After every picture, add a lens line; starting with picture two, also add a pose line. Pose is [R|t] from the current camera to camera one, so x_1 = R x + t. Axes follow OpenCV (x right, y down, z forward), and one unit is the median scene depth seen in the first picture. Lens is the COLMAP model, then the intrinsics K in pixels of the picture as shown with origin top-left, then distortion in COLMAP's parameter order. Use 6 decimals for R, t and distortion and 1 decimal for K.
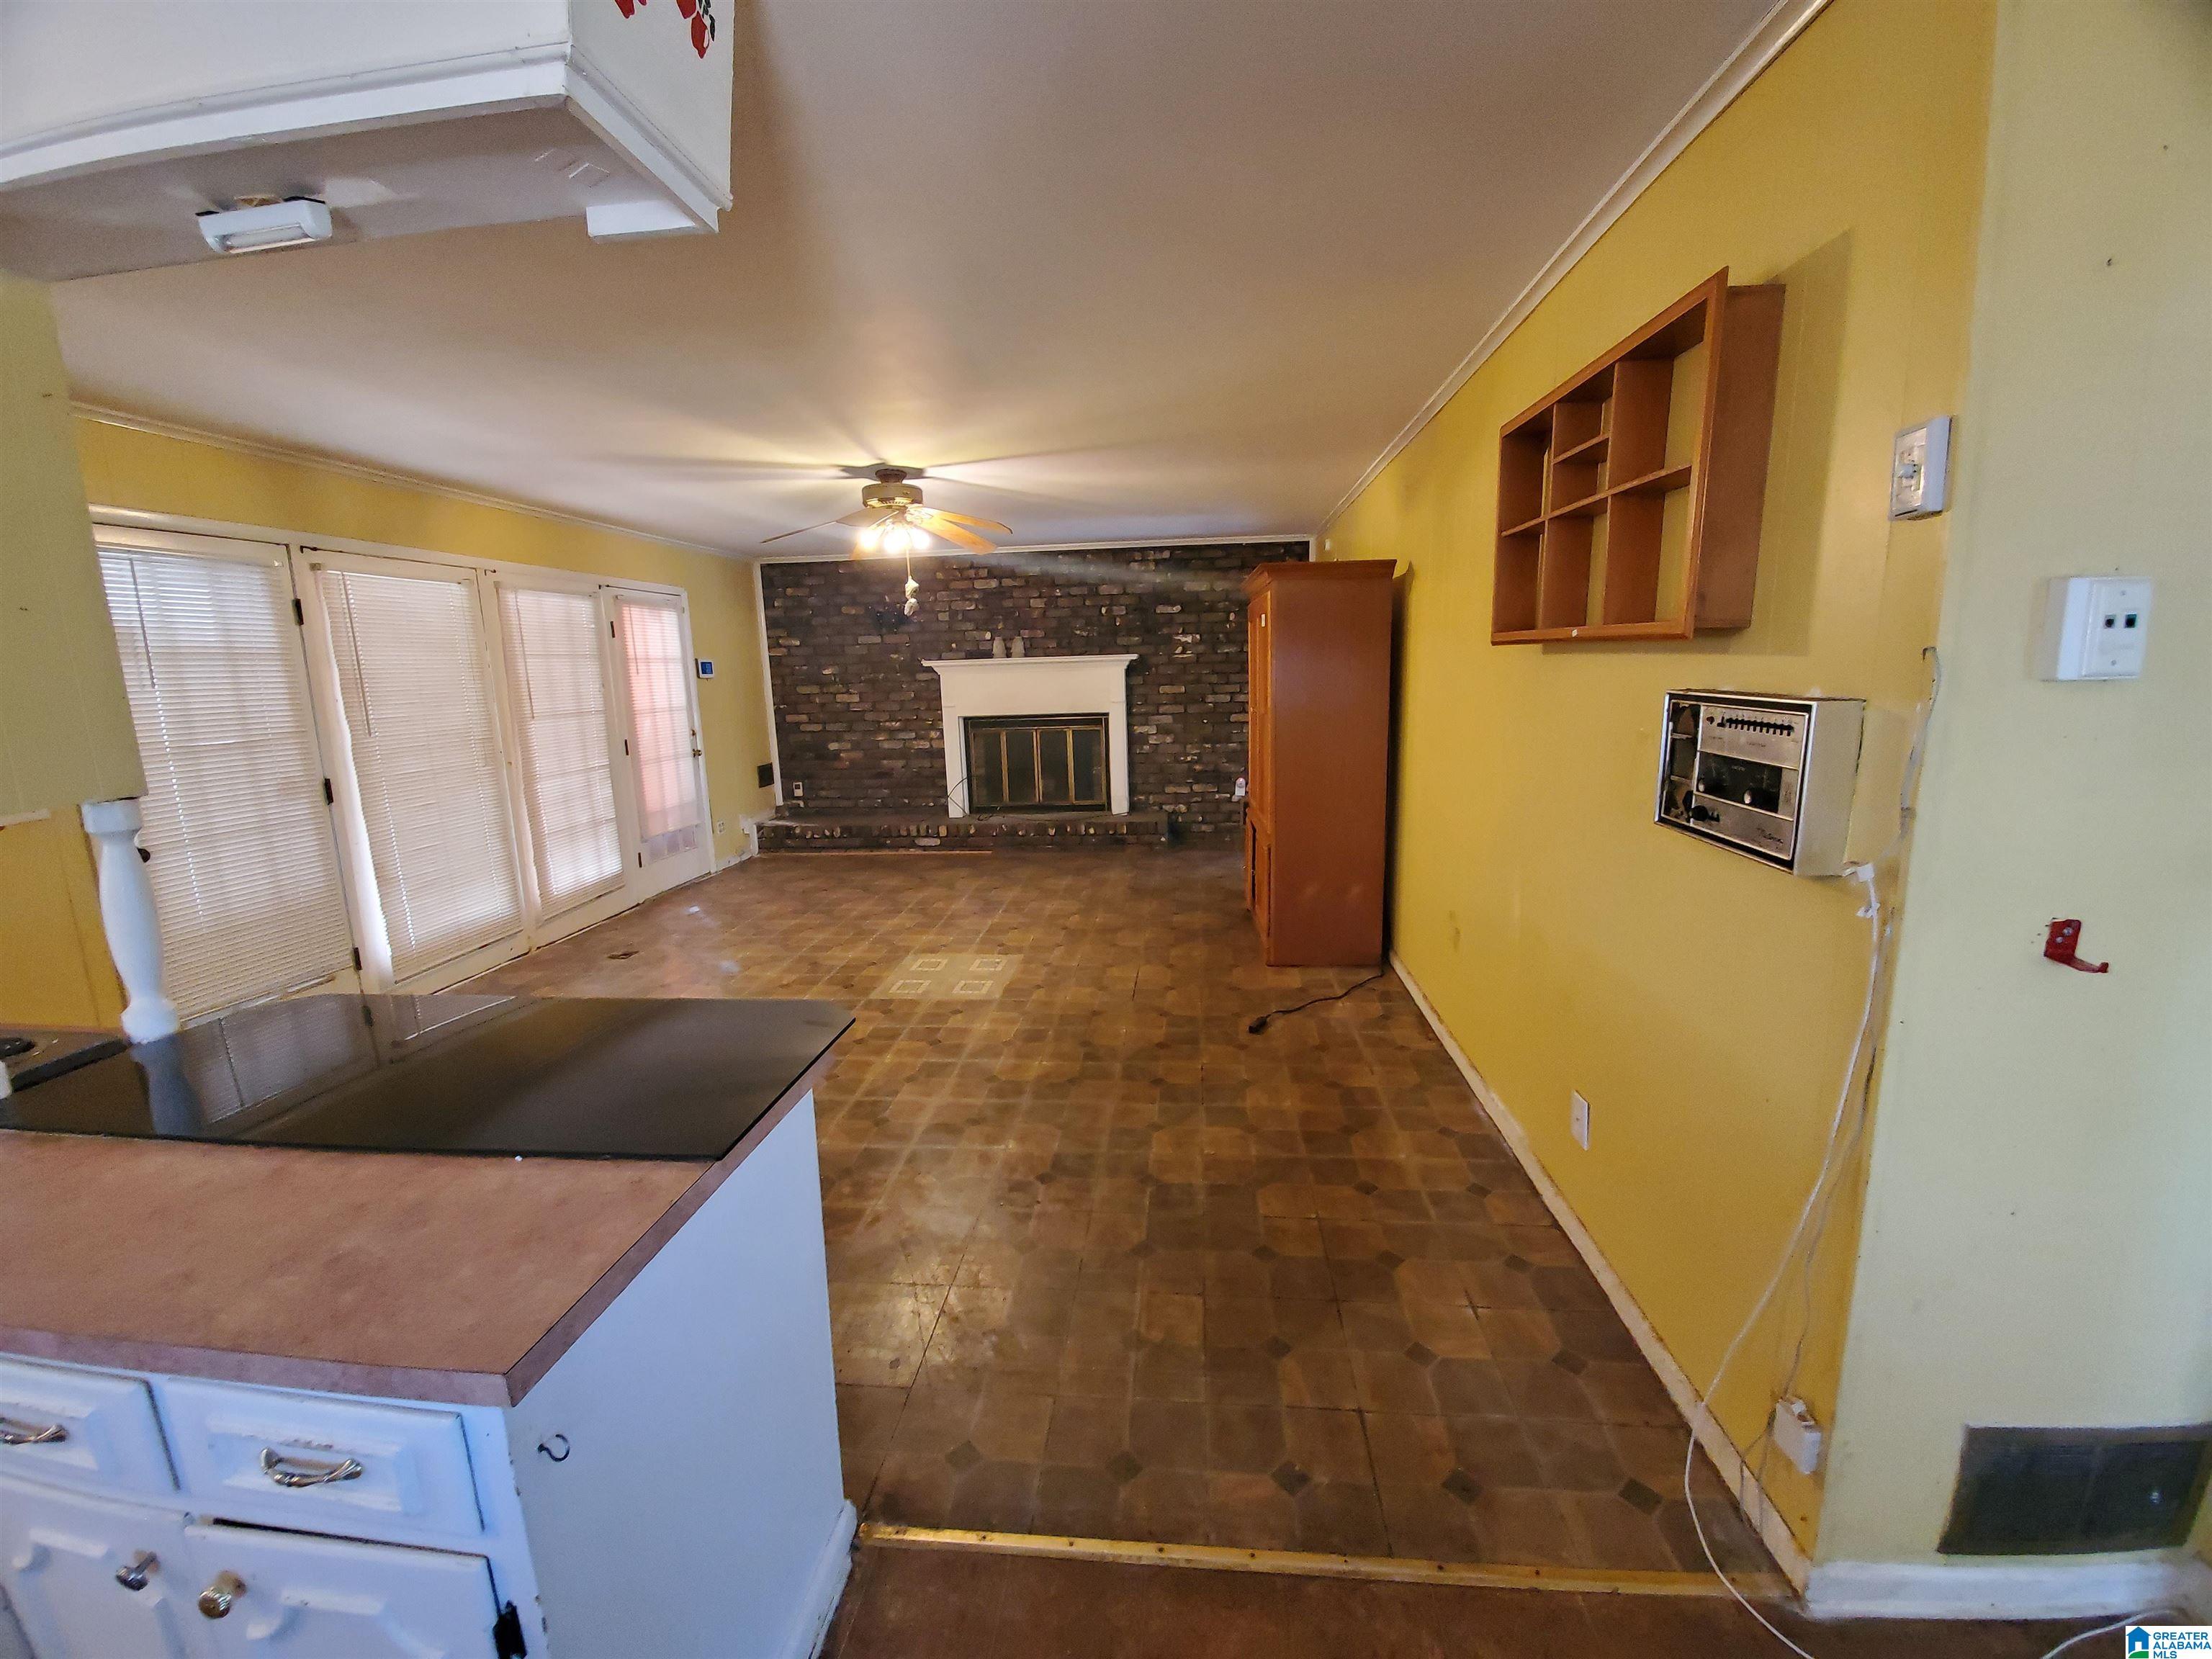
lens RADIAL K [[902.1, 0, 1096.2], [0, 902.1, 836.5], [0, 0, 1]] dist [0.012693, -0.012711]
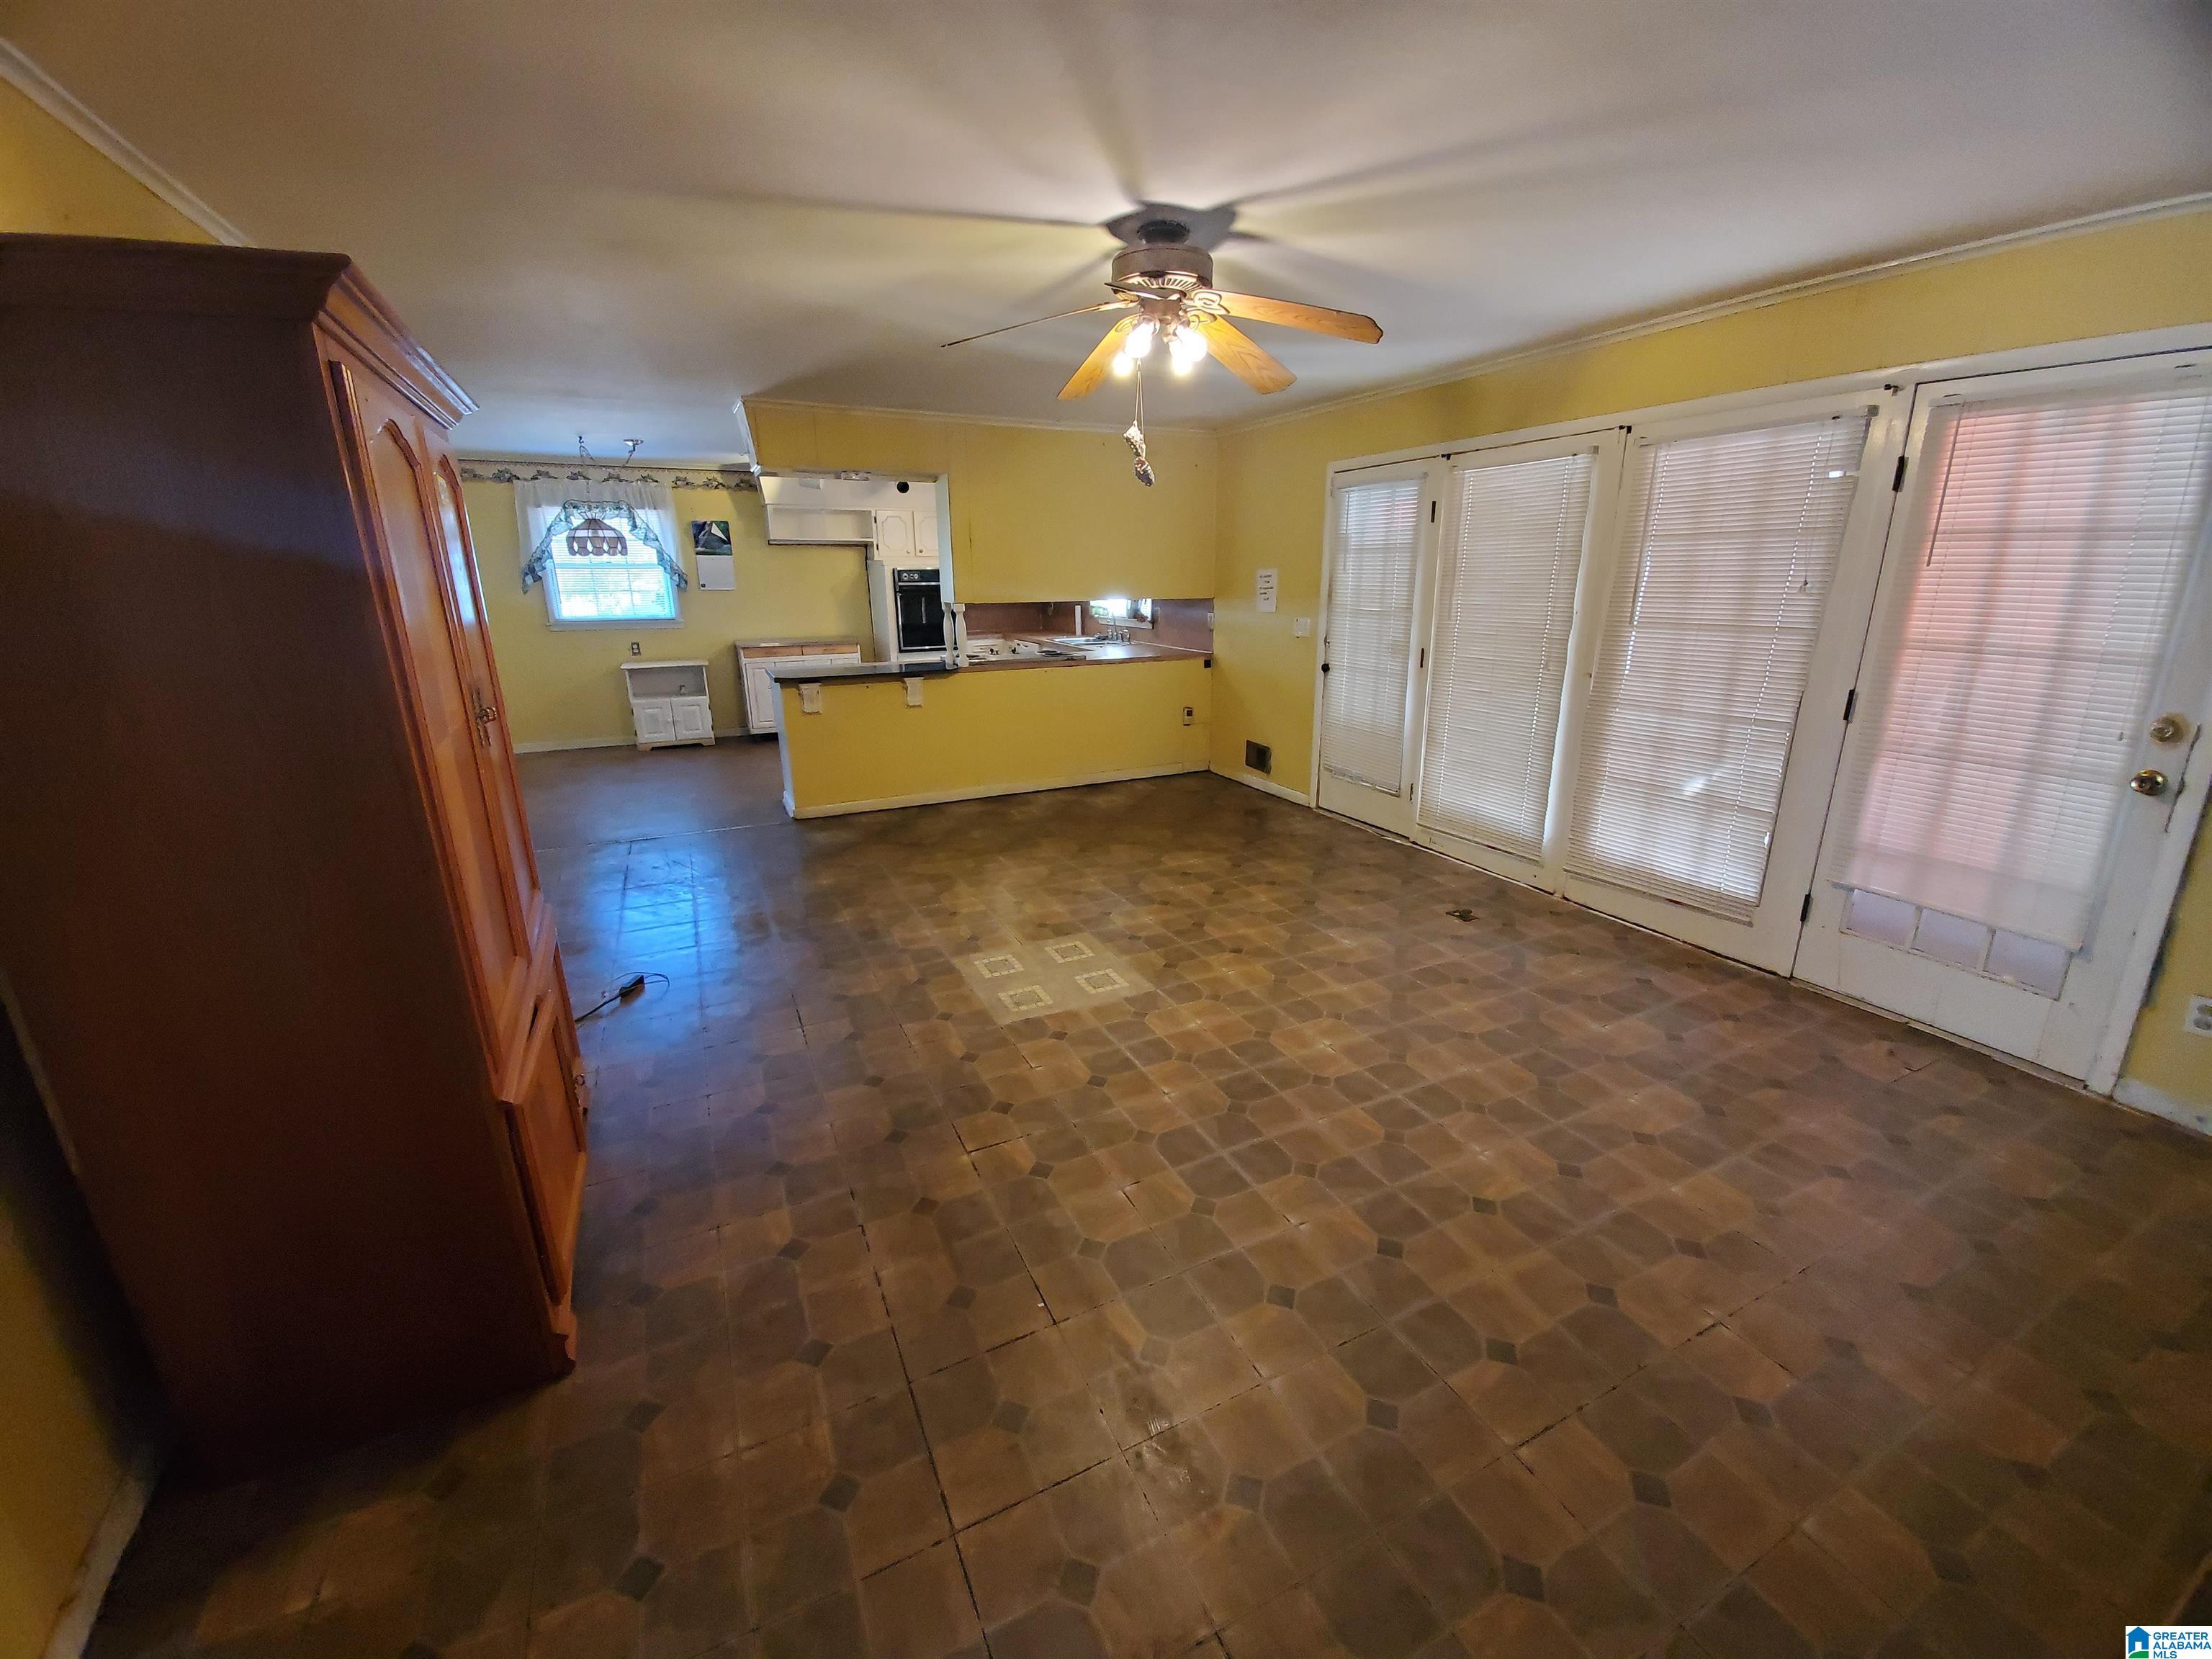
lens RADIAL K [[874.6, 0, 1106.0], [0, 874.6, 829.5], [0, 0, 1]] dist [-0.001289, -0.011266]
pose [[-0.848597, 0.182479, -0.496573, 0.185938], [-0.065535, 0.895142, 0.440937, -0.363611], [0.524965, 0.406721, -0.747656, 1.874724]]
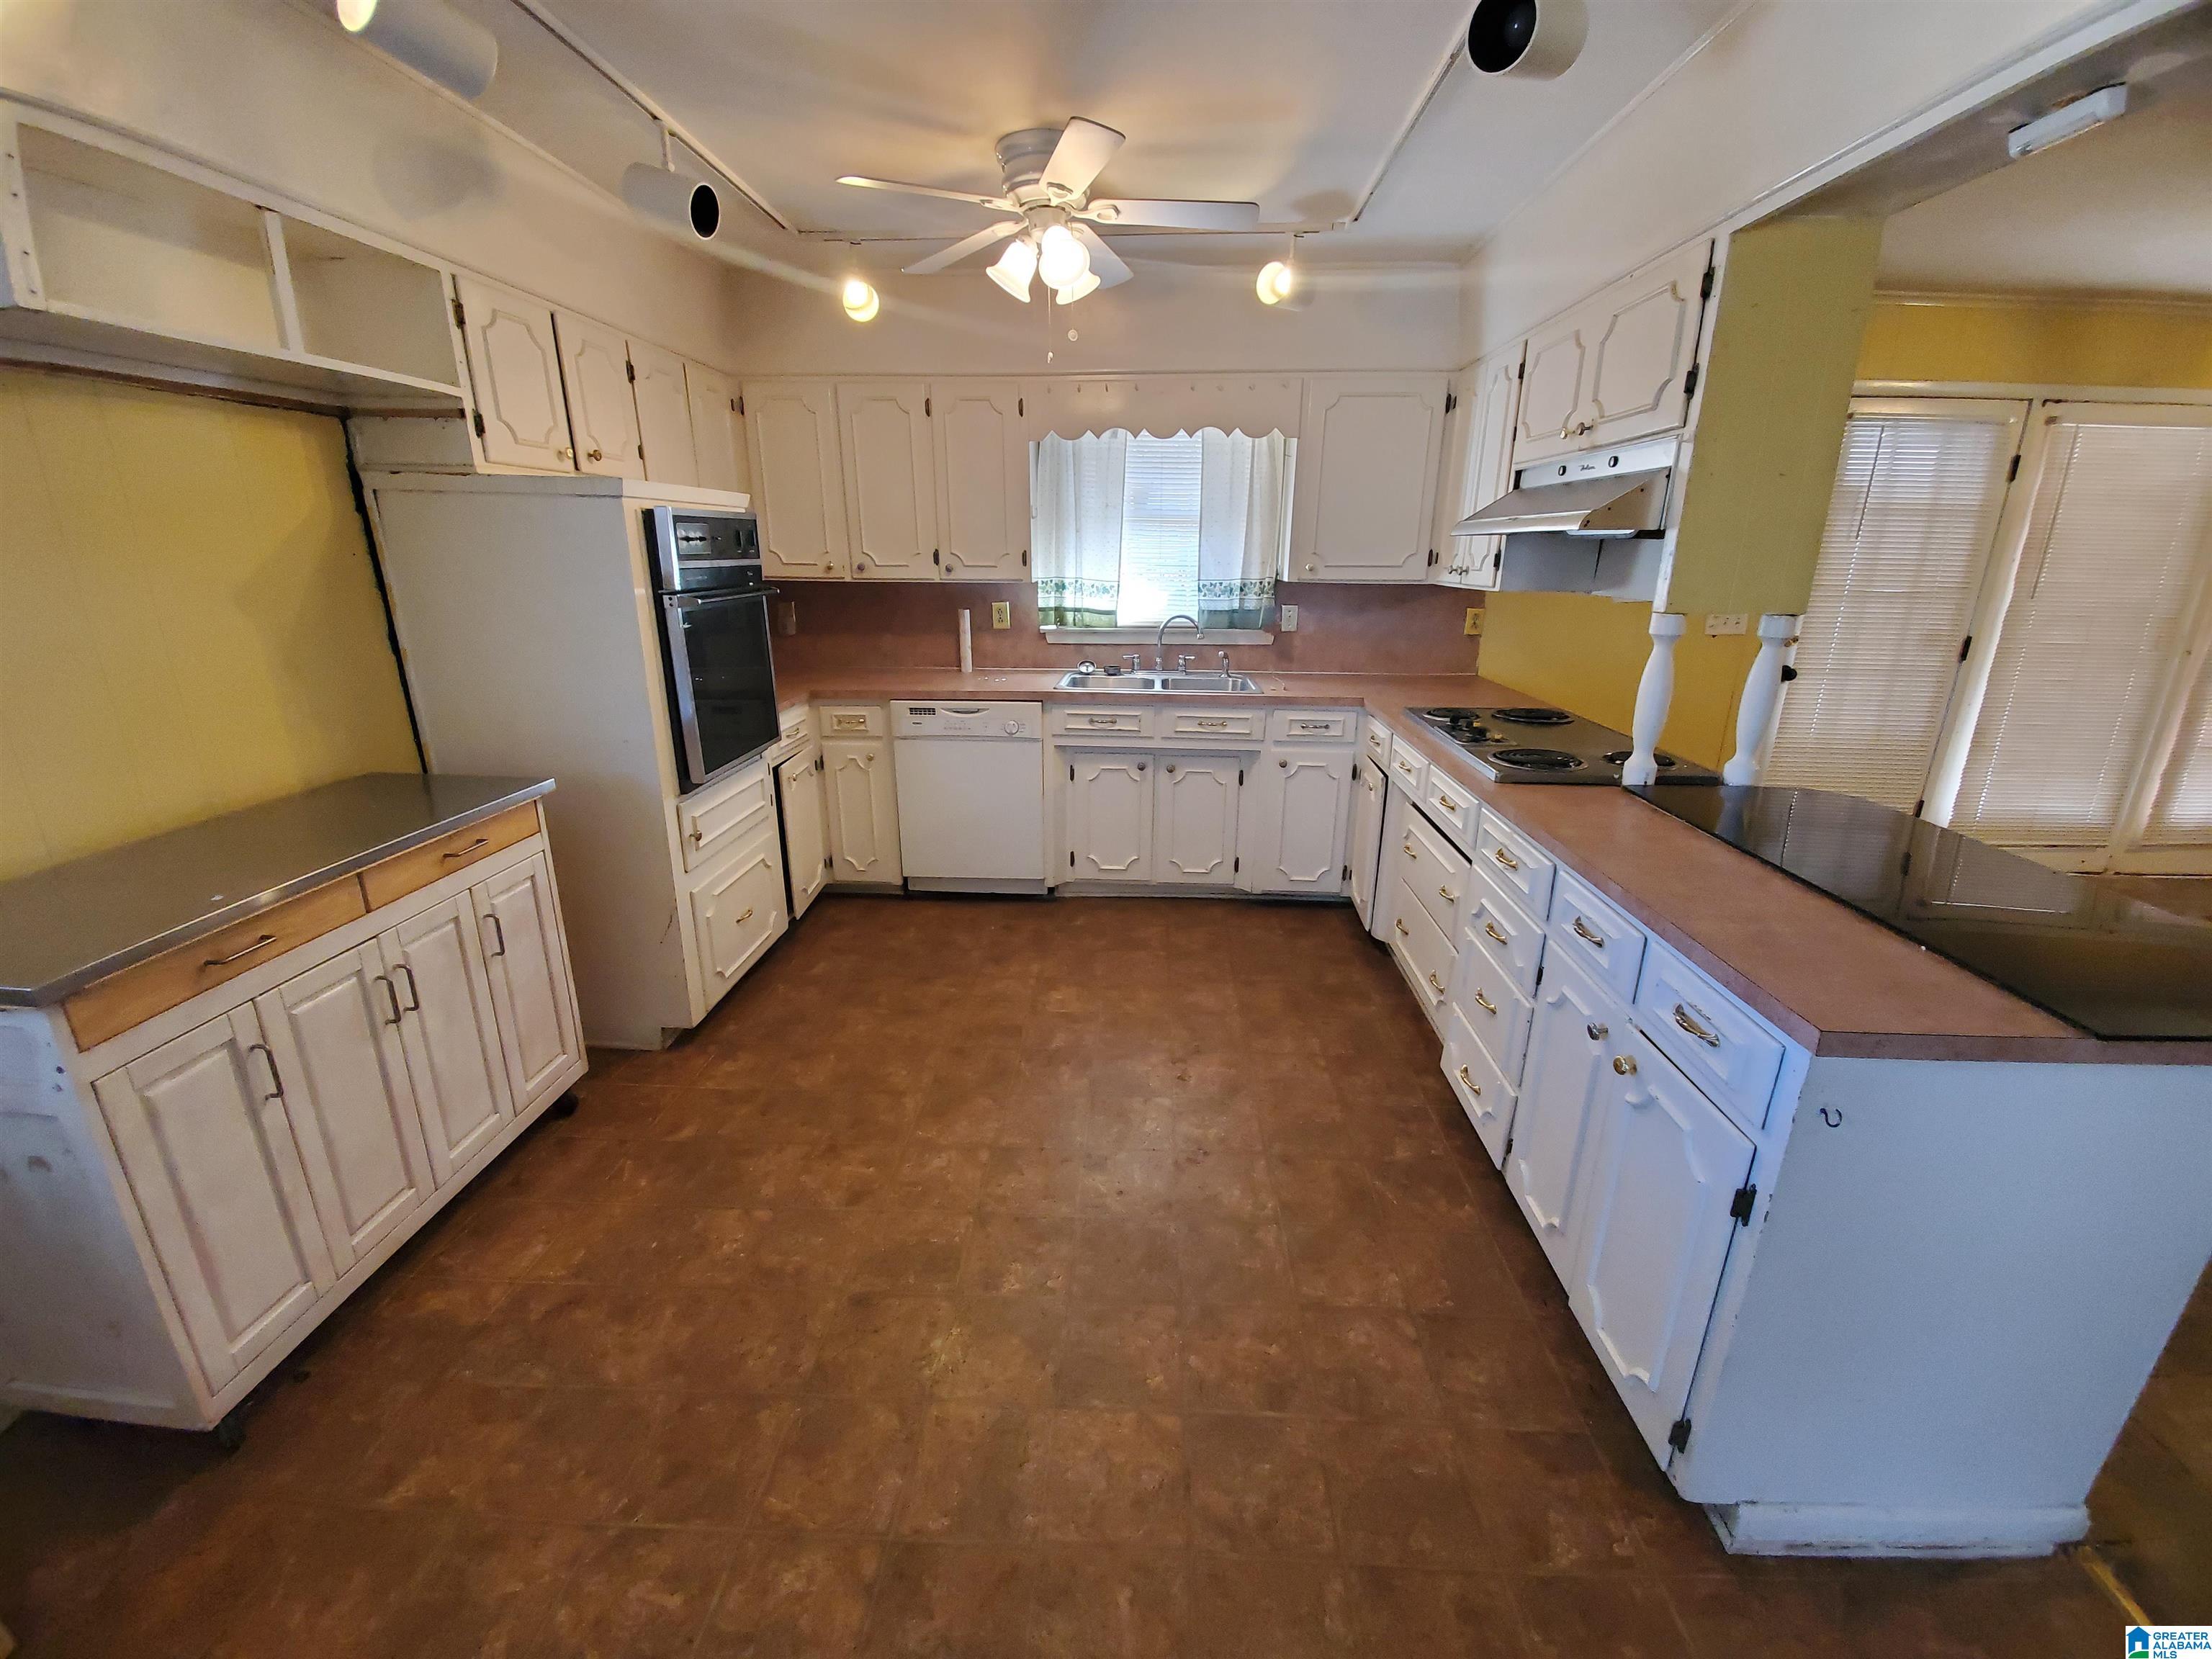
lens RADIAL K [[874.6, 0, 1106.0], [0, 874.6, 829.5], [0, 0, 1]] dist [-0.001289, -0.011266]
pose [[0.071489, 0.330229, -0.941190, 0.079979], [-0.185121, 0.931603, 0.312804, 0.016392], [0.980112, 0.151872, 0.127732, -0.056907]]
